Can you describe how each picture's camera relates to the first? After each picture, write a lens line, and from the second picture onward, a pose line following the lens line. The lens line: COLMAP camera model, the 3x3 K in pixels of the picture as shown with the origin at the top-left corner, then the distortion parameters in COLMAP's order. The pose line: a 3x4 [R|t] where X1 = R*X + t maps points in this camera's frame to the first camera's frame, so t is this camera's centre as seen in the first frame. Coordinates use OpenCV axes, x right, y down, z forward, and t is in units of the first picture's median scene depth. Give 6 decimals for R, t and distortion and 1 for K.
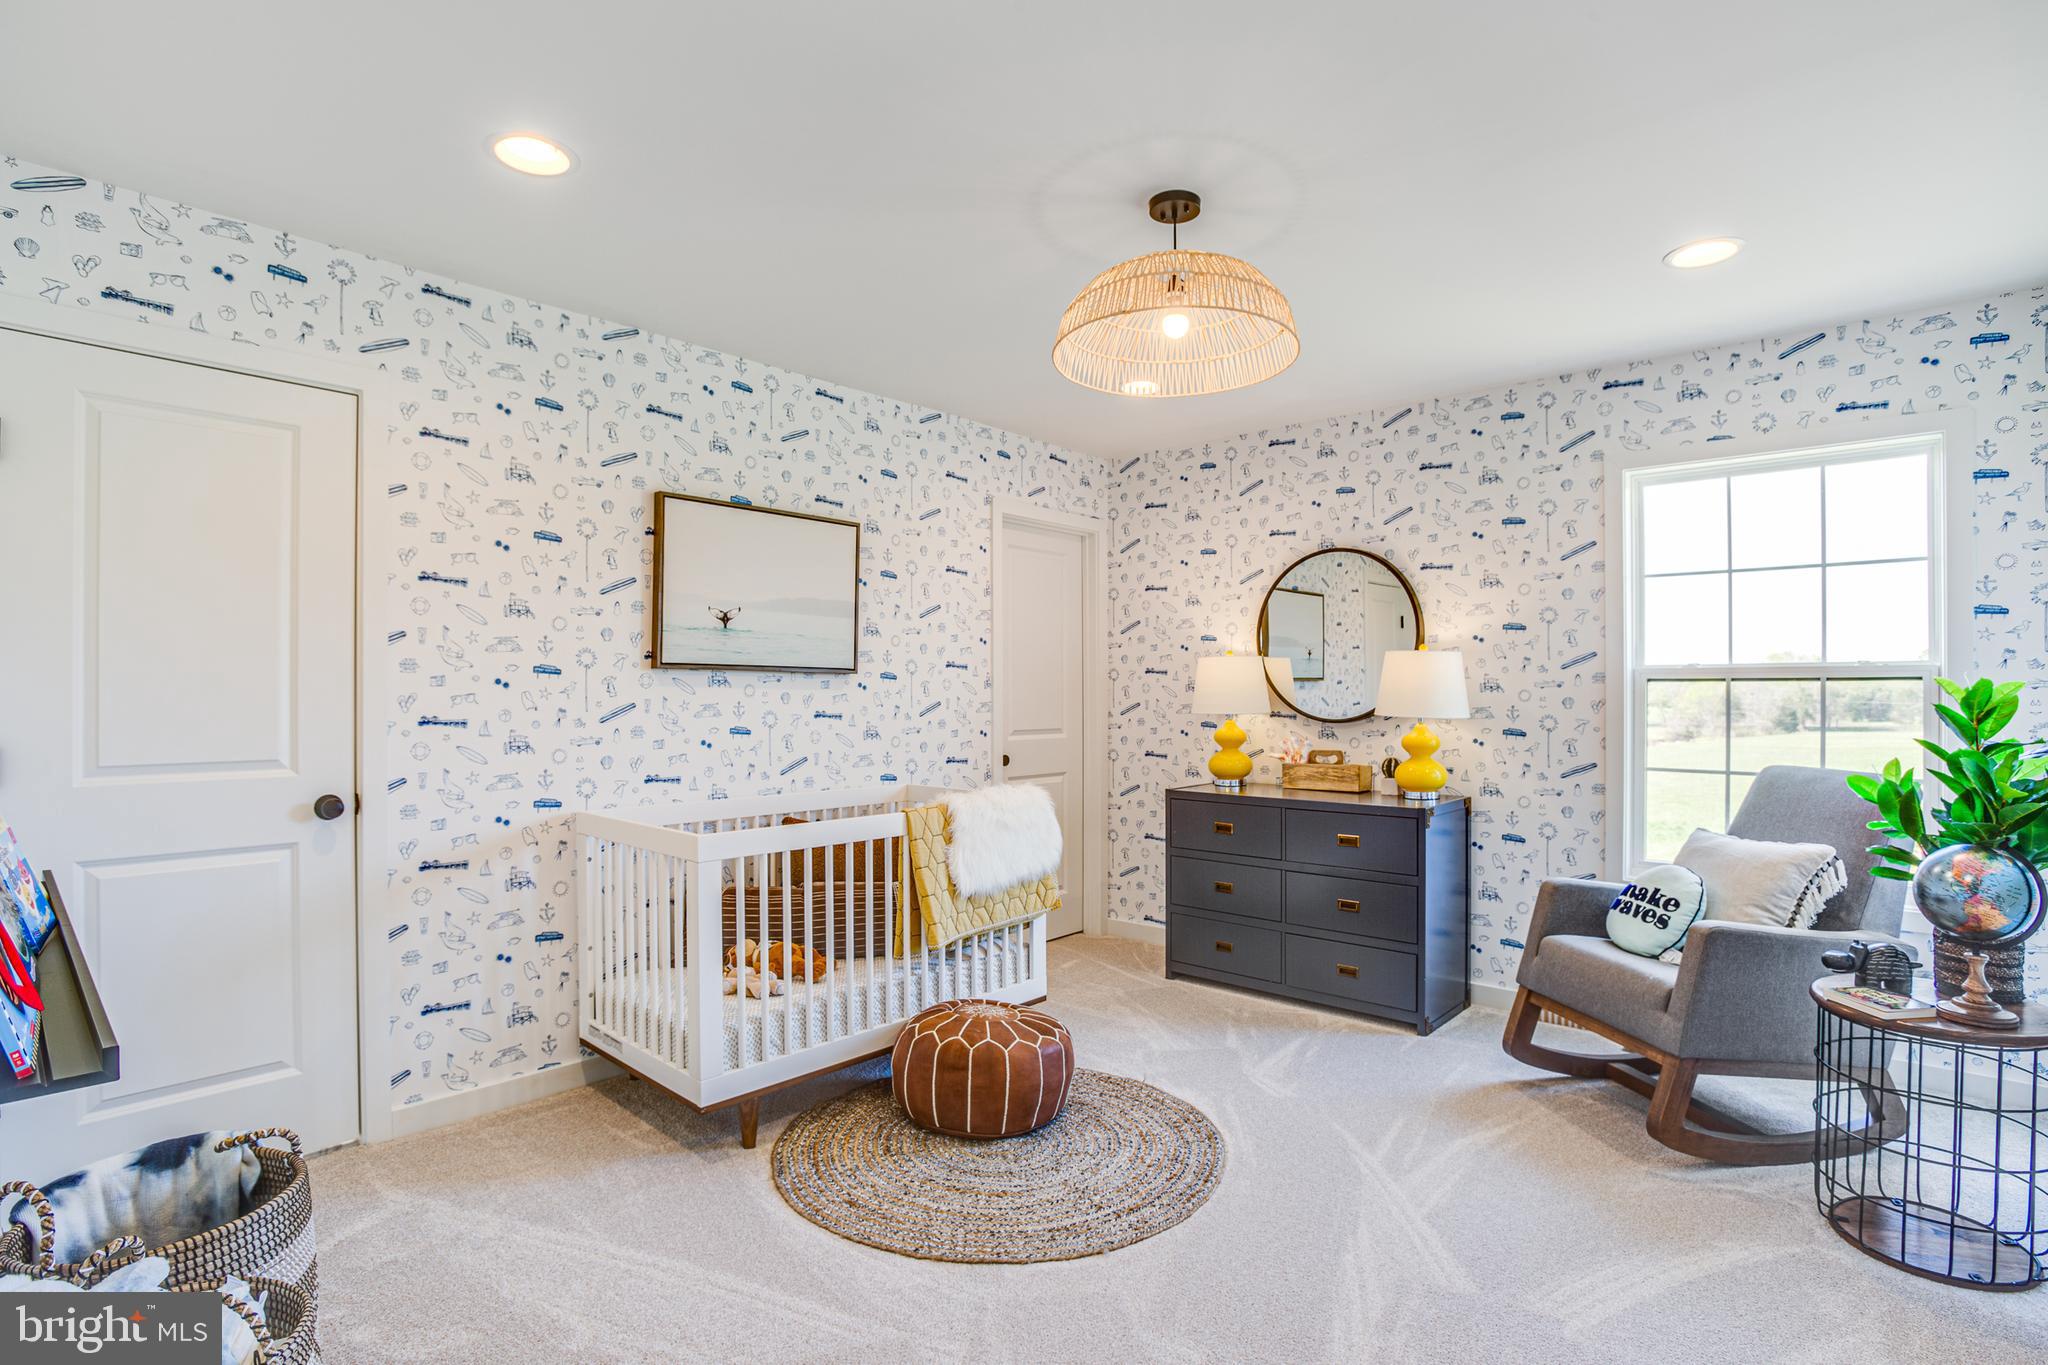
lens RADIAL K [[972.3, 0, 1014.4], [0, 972.3, 693.6], [0, 0, 1]] dist [-0.003275, -0.000555]
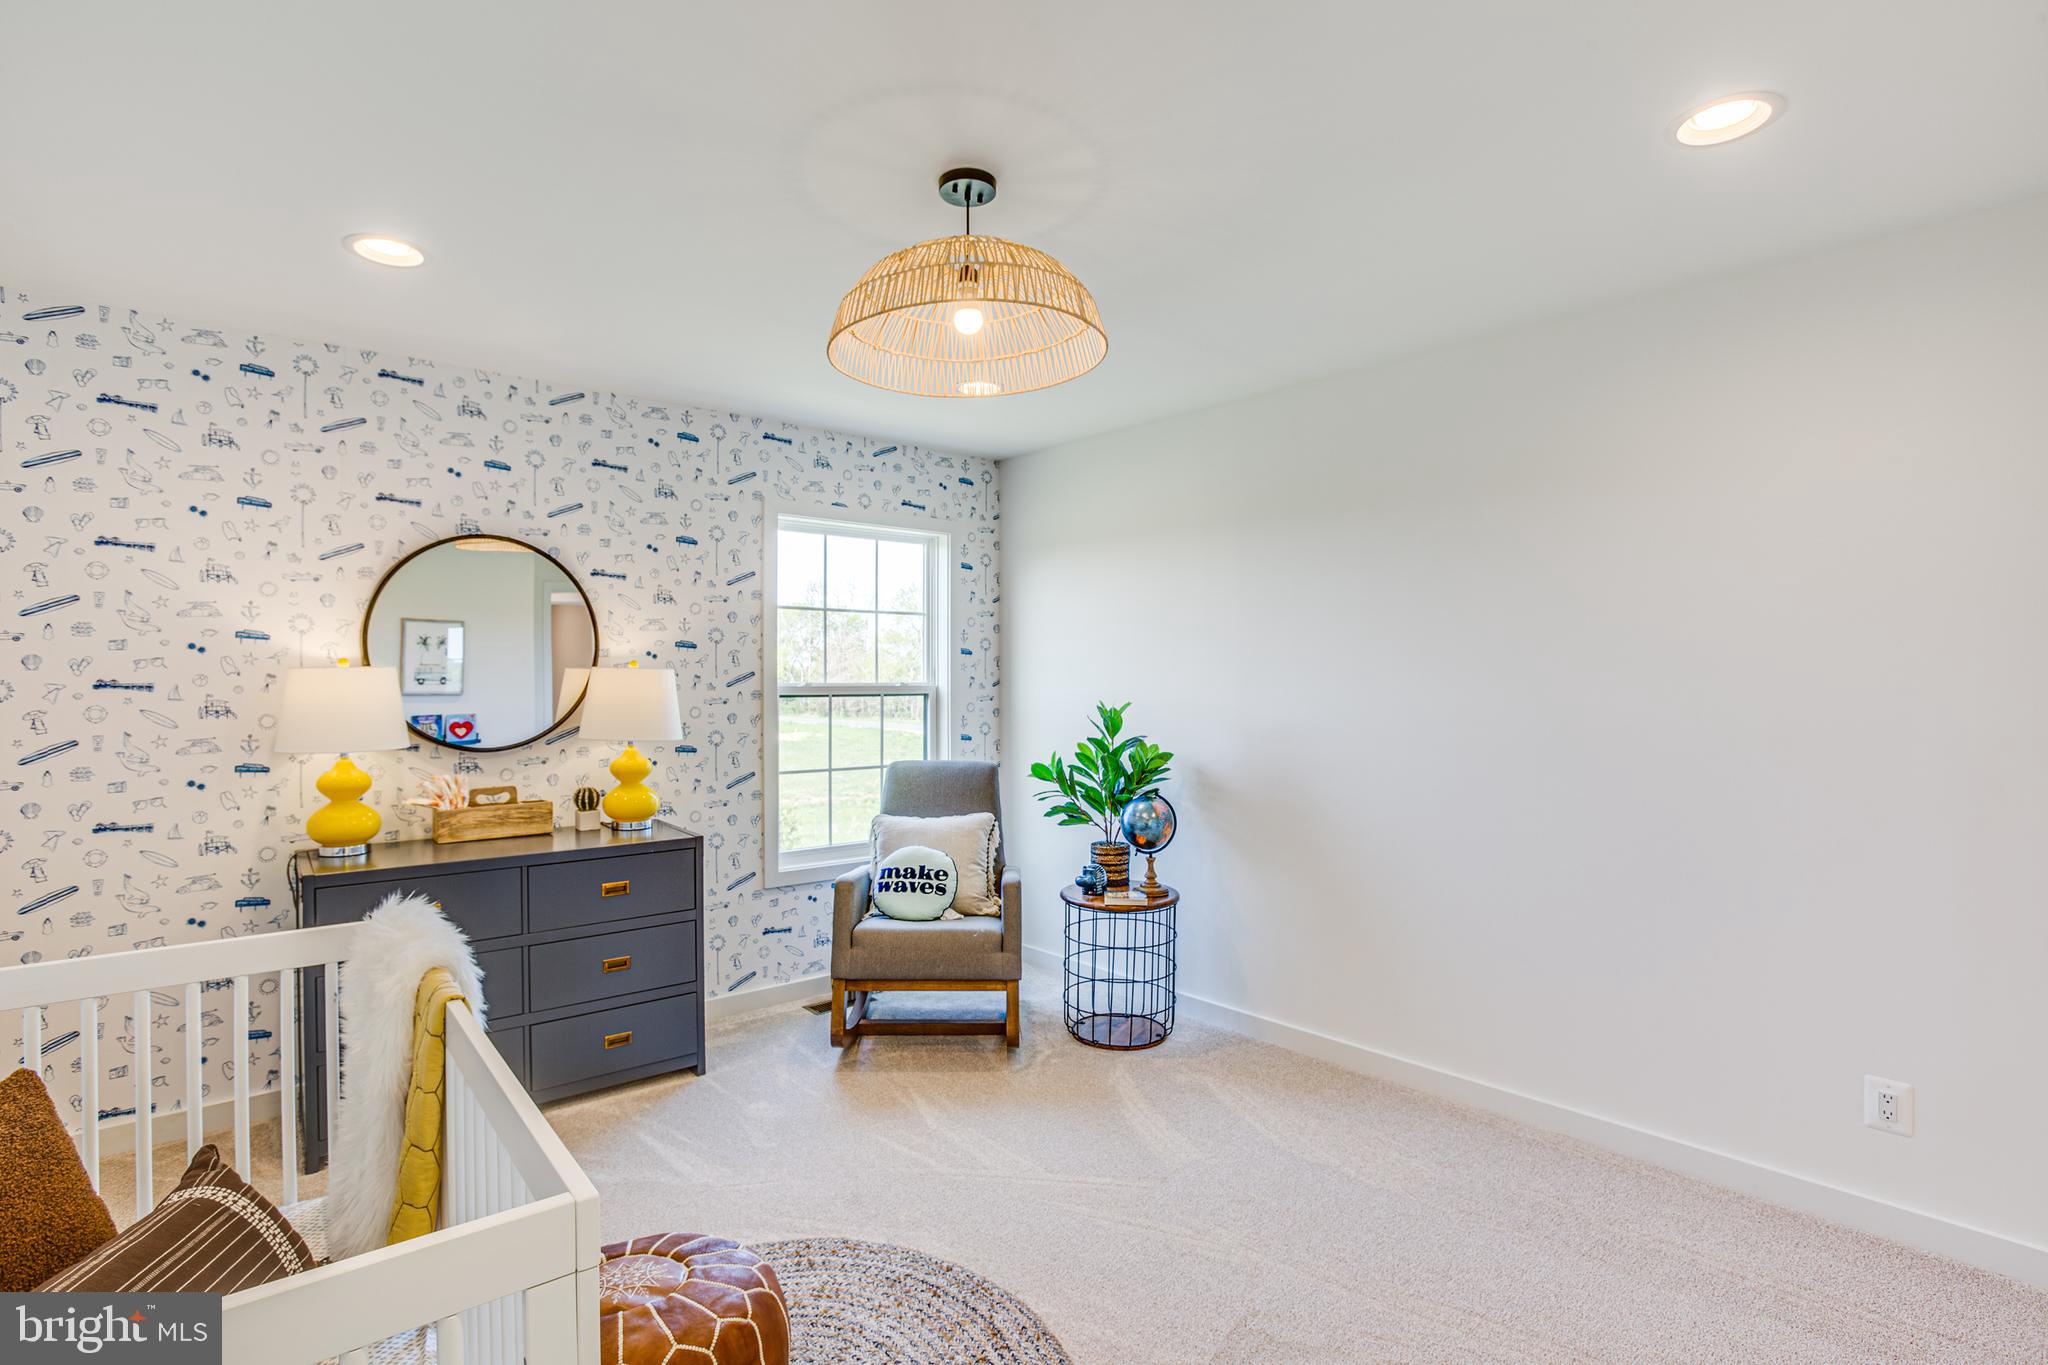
lens RADIAL K [[970.2, 0, 1020.5], [0, 970.2, 680.3], [0, 0, 1]] dist [-0.049914, 0.023914]
pose [[0.178141, -0.001386, 0.984004, -0.421153], [0.006015, 0.999982, 0.000320, -0.030634], [-0.983987, 0.005862, 0.178146, 0.489548]]
